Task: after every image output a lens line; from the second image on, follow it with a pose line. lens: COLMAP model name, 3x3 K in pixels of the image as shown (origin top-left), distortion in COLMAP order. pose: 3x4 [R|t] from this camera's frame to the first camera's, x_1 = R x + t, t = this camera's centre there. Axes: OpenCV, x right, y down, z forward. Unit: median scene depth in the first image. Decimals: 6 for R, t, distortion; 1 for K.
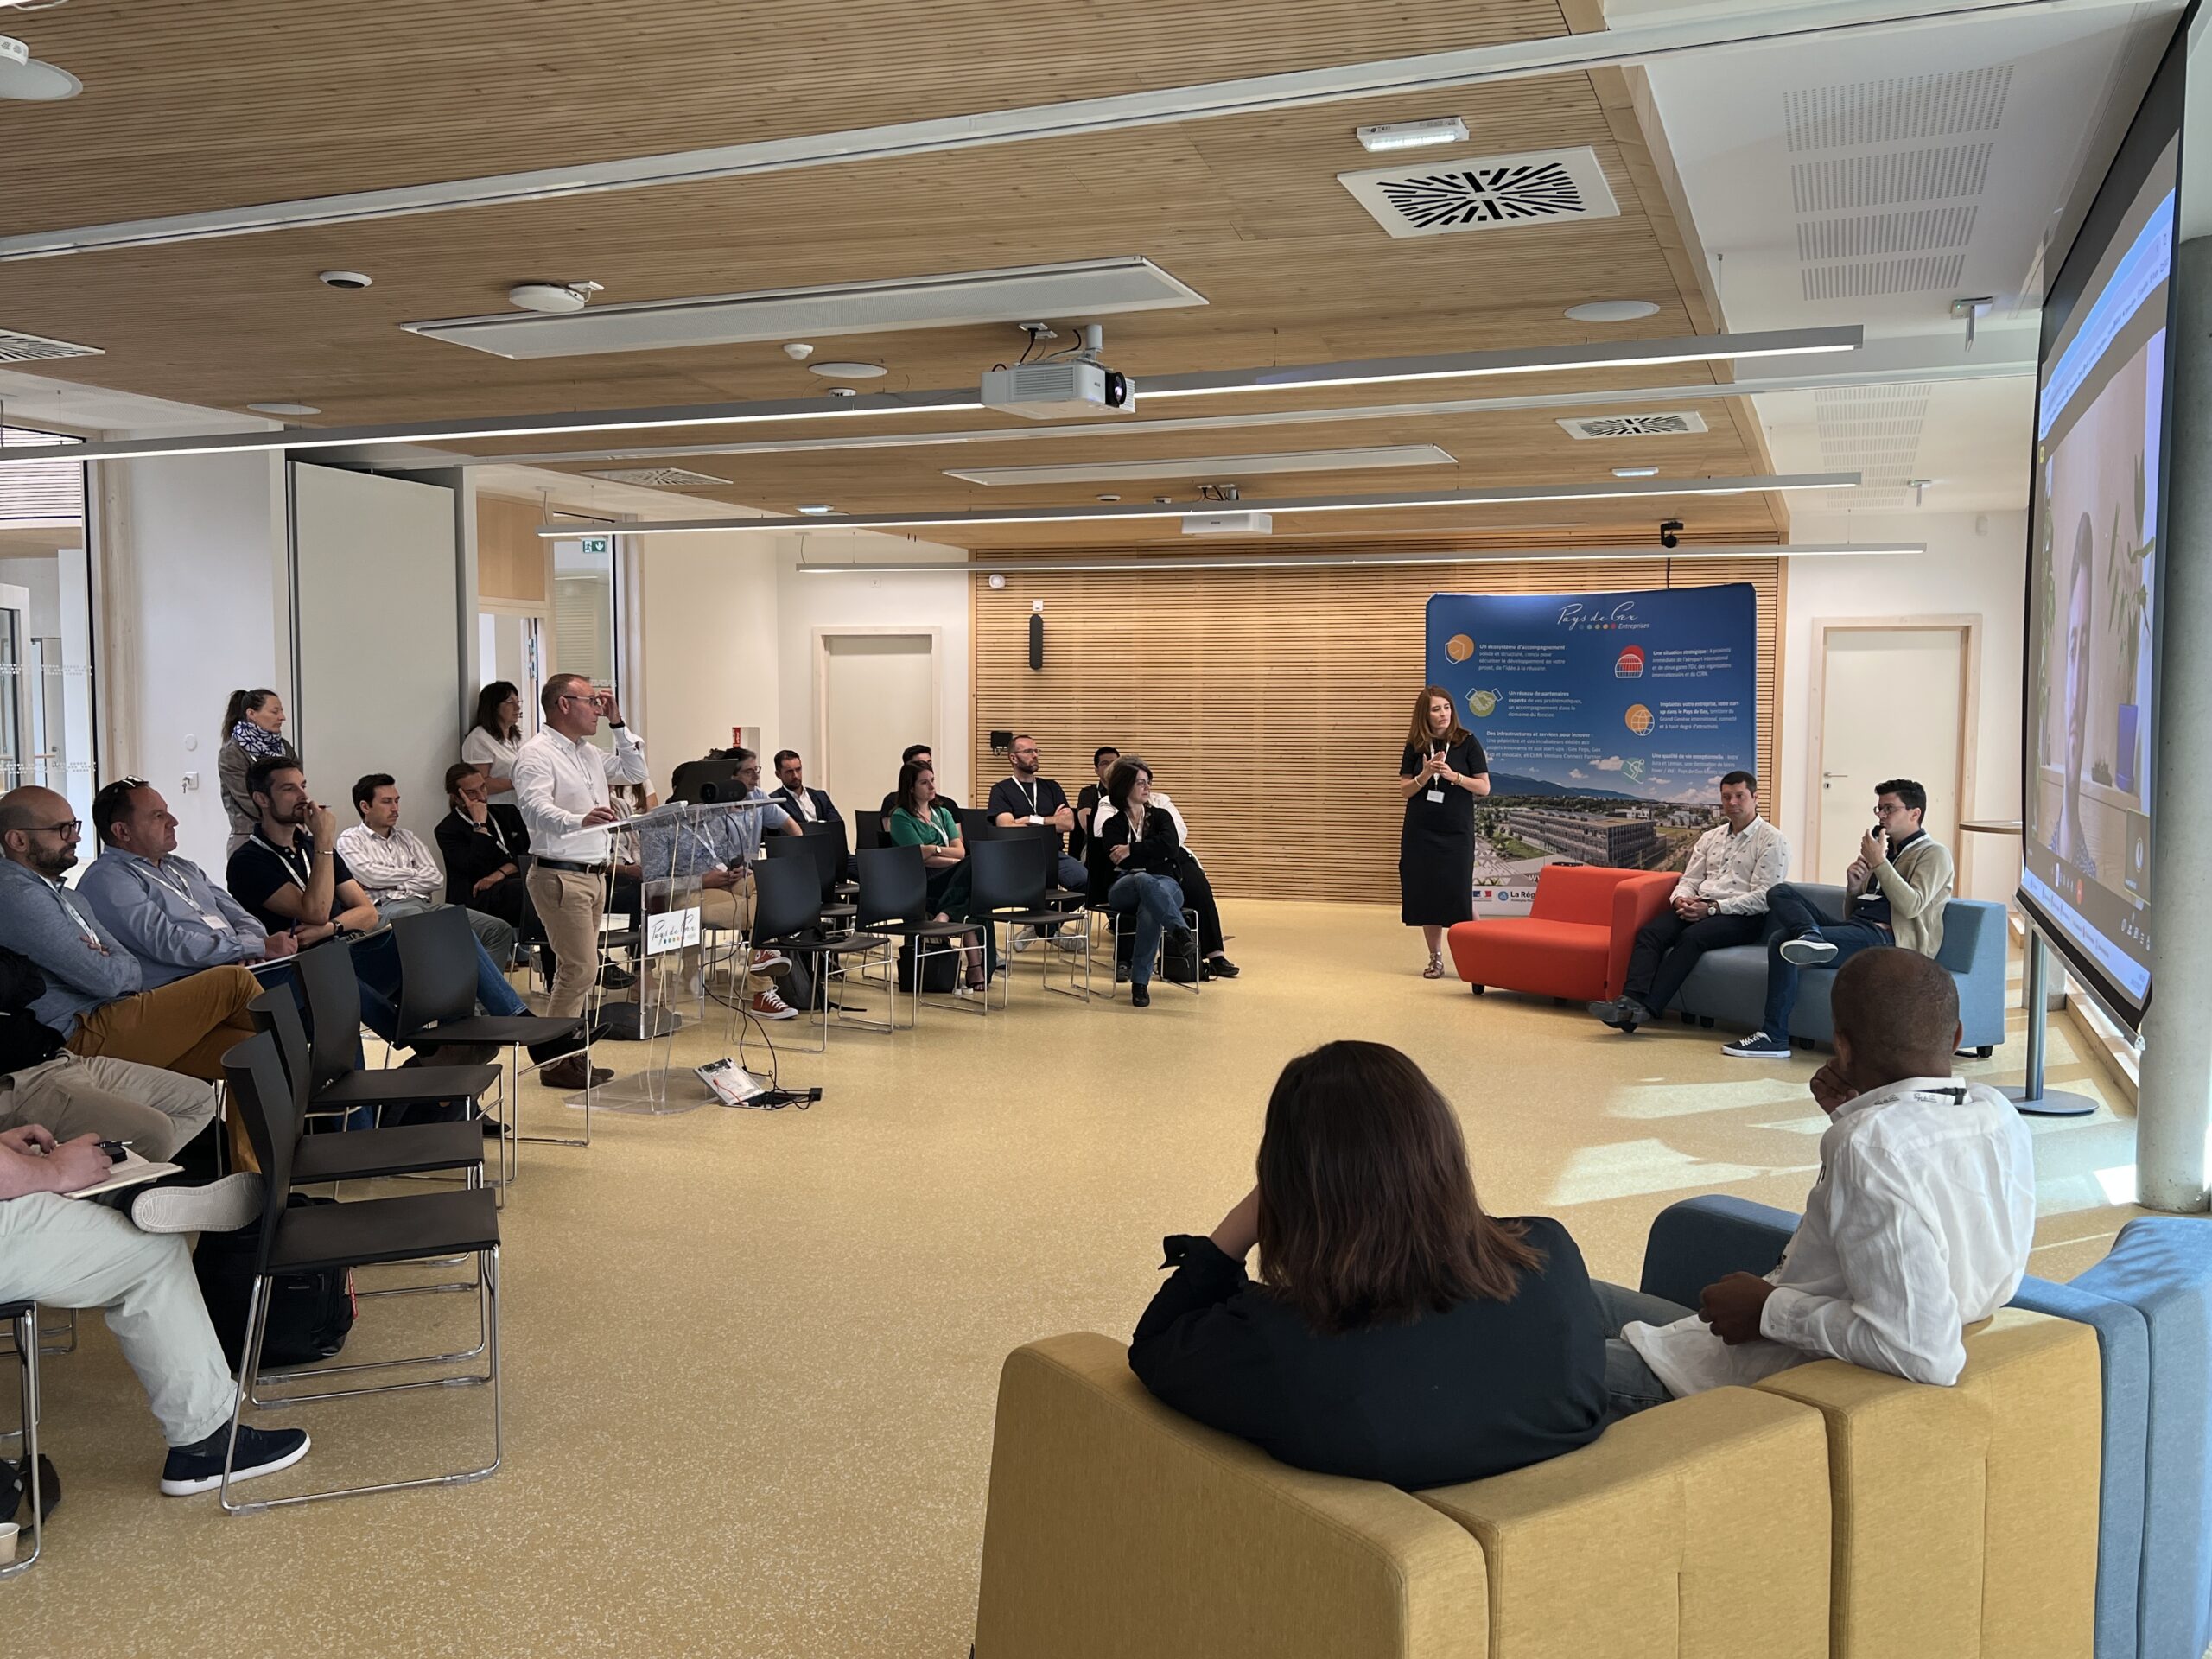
lens RADIAL K [[1814.5, 0, 1107.8], [0, 1814.5, 826.8], [0, 0, 1]] dist [0.041685, -0.012048]
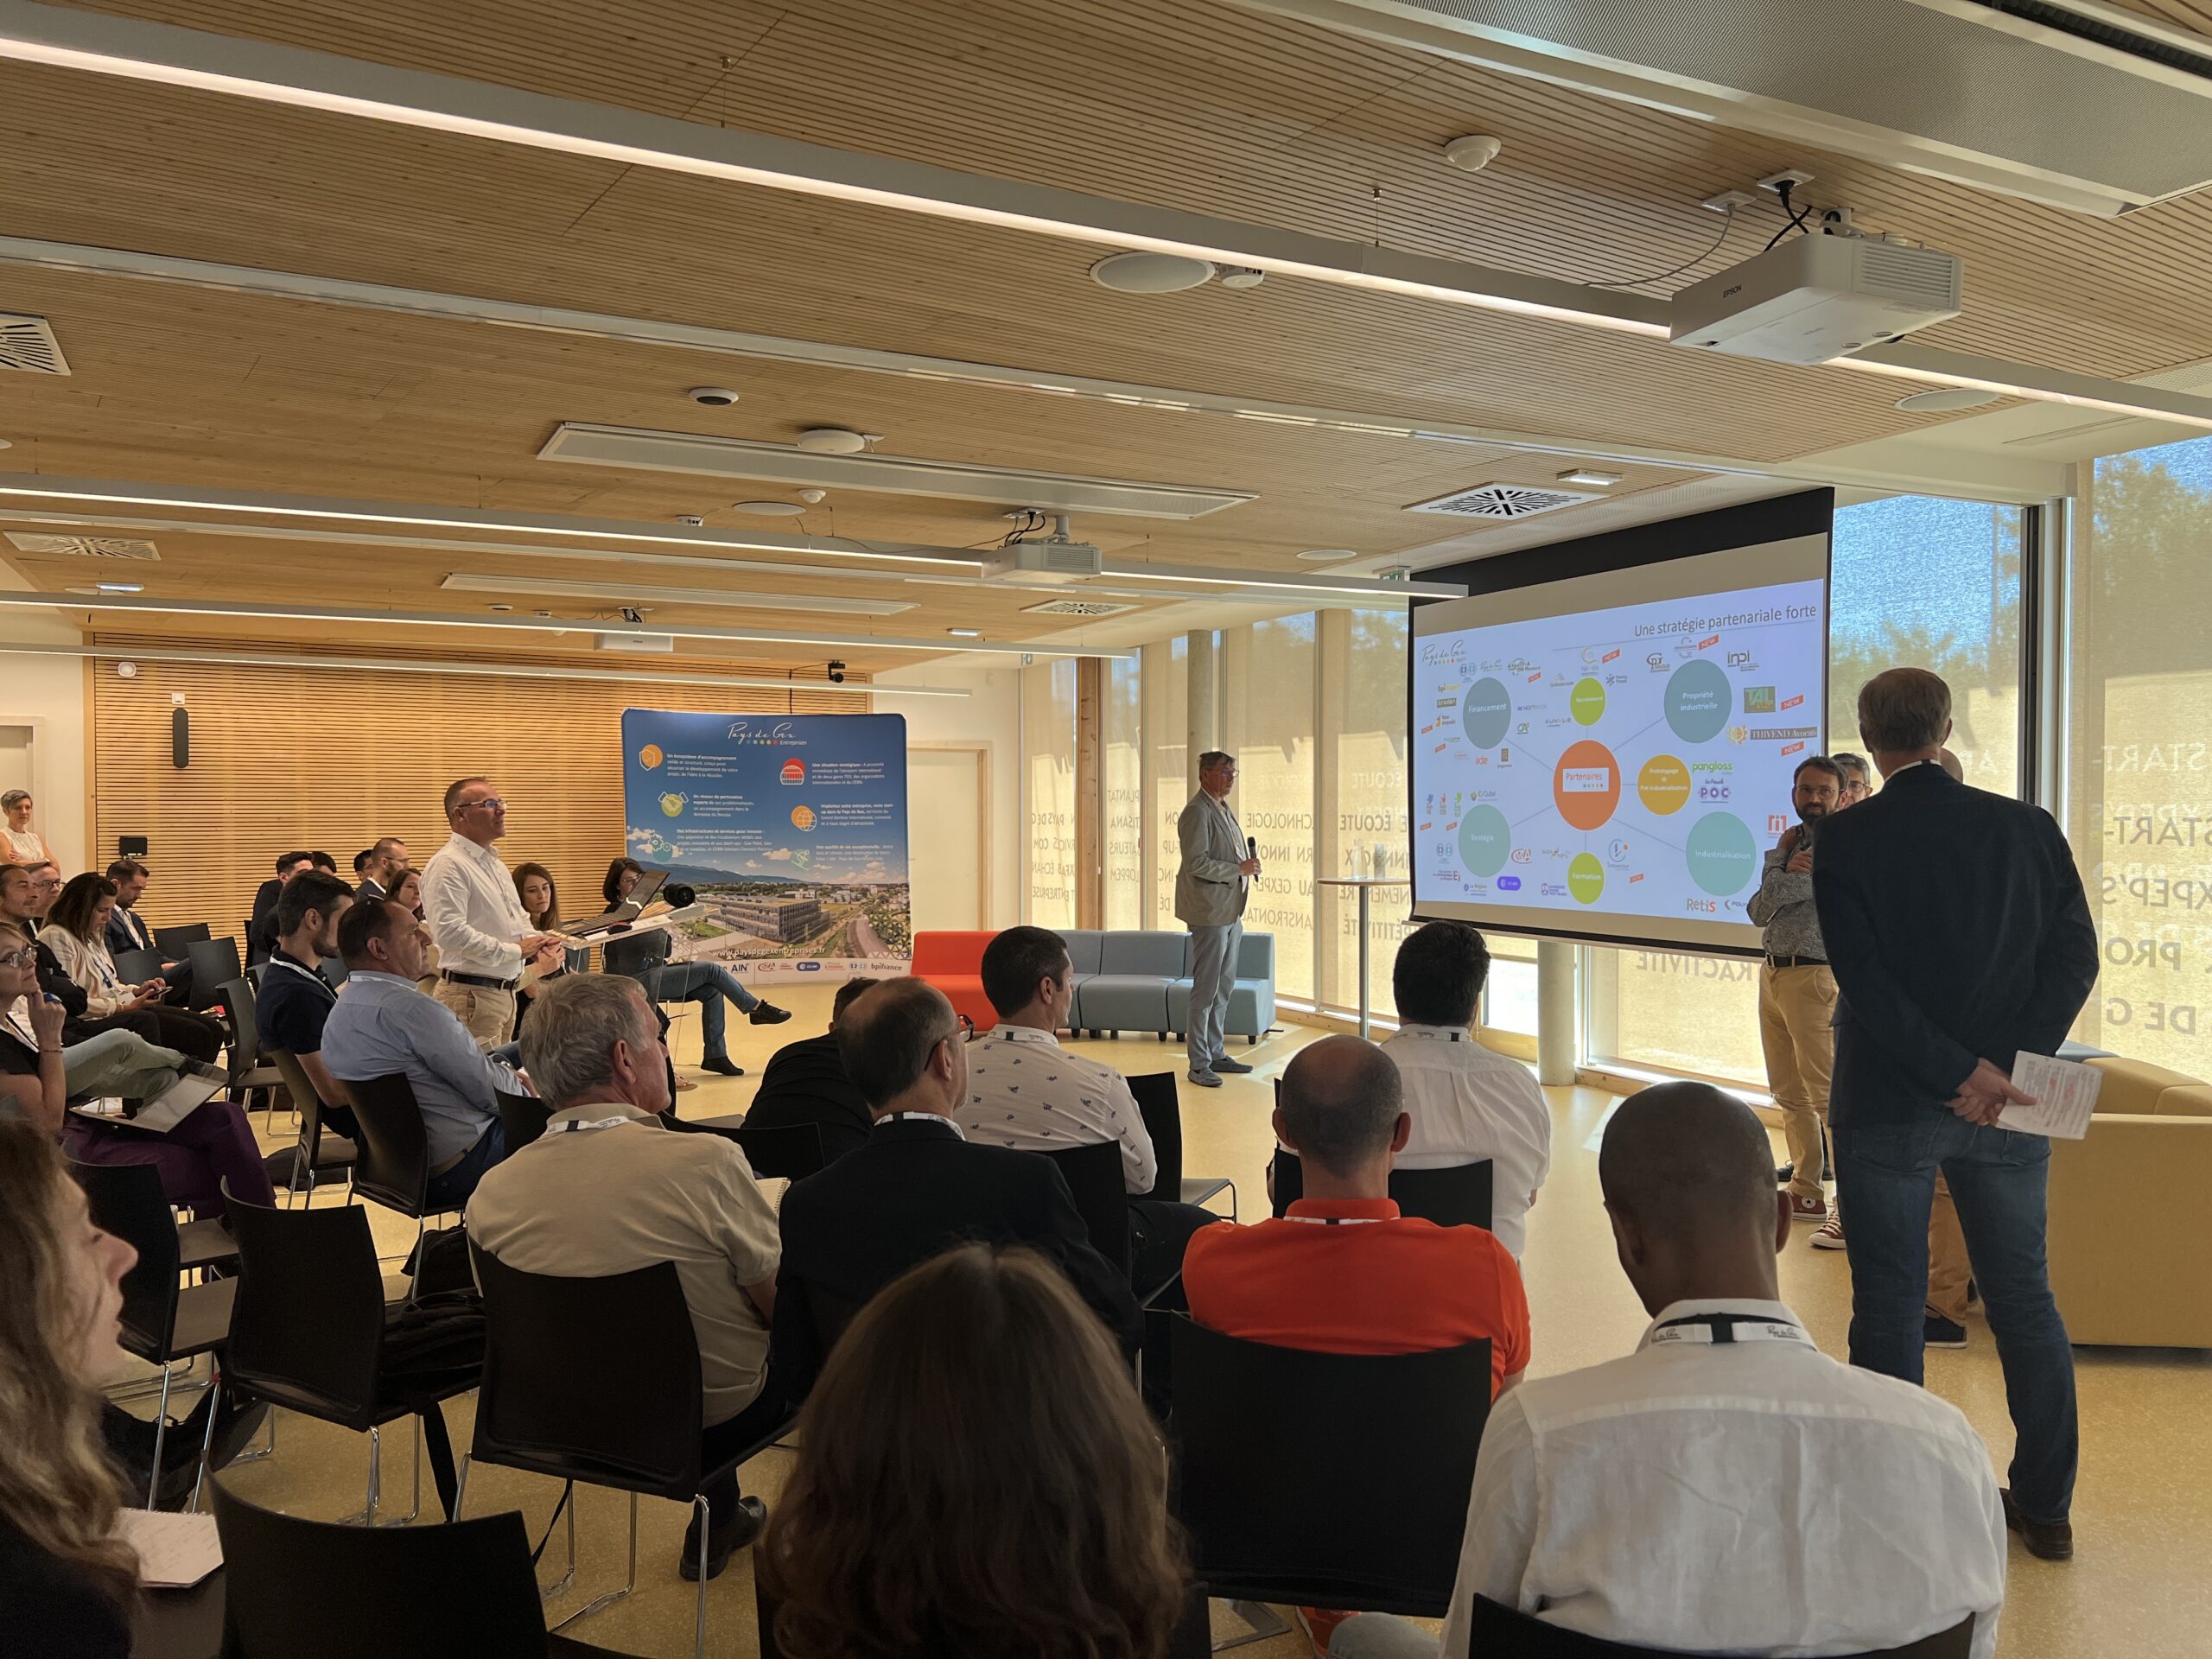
lens RADIAL K [[1672.8, 0, 1106.7], [0, 1672.8, 827.8], [0, 0, 1]] dist [0.035888, -0.002283]
pose [[0.663883, -0.009758, 0.747773, -0.409761], [0.051019, 0.998176, -0.032269, -0.005113], [-0.746094, 0.059573, 0.663170, 0.091935]]
